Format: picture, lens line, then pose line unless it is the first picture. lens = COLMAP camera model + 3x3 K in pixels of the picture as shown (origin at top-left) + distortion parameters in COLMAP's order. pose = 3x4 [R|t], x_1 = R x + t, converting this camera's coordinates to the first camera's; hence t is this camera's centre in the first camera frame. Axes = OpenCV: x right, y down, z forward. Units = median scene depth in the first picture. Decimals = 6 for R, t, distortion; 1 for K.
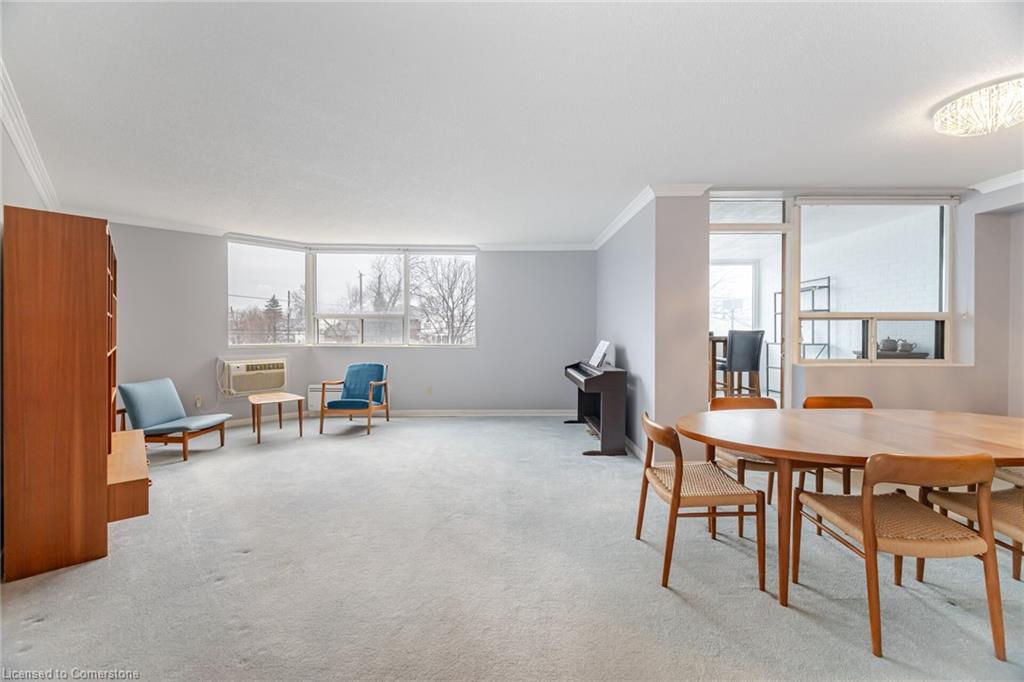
lens RADIAL K [[406.7, 0, 511.2], [0, 406.7, 338.6], [0, 0, 1]] dist [0.000519, -0.000011]
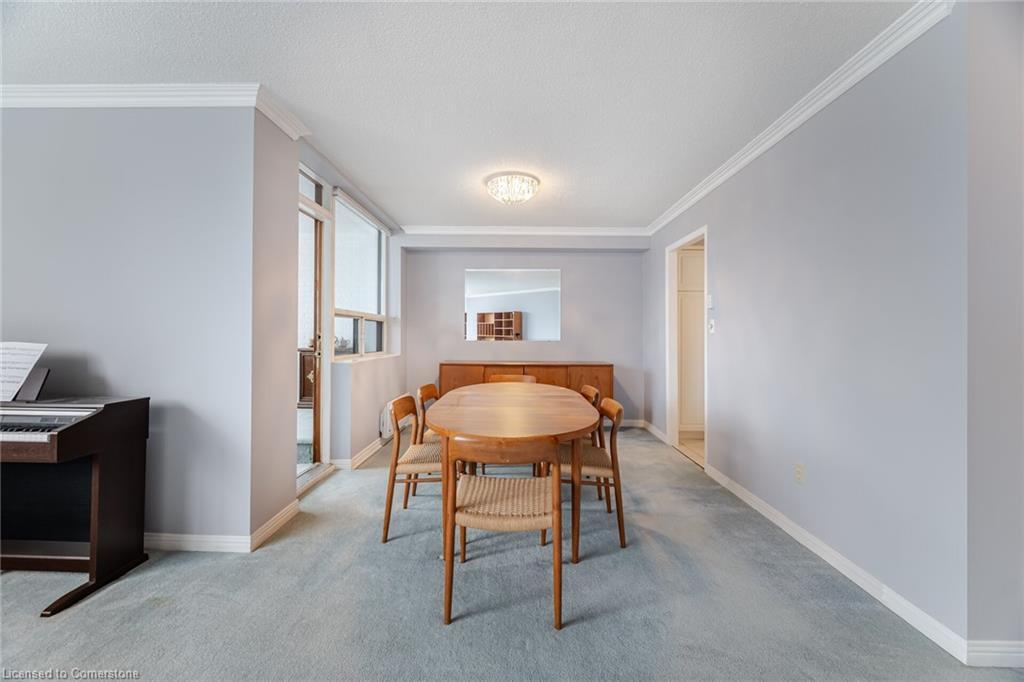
lens RADIAL K [[406.7, 0, 509.8], [0, 406.7, 334.5], [0, 0, 1]] dist [0.000519, -0.000011]
pose [[0.033142, 0.004308, 0.999441, -0.240062], [0.006045, 0.999972, -0.004510, 0.005607], [-0.999432, 0.006191, 0.033115, 0.561316]]
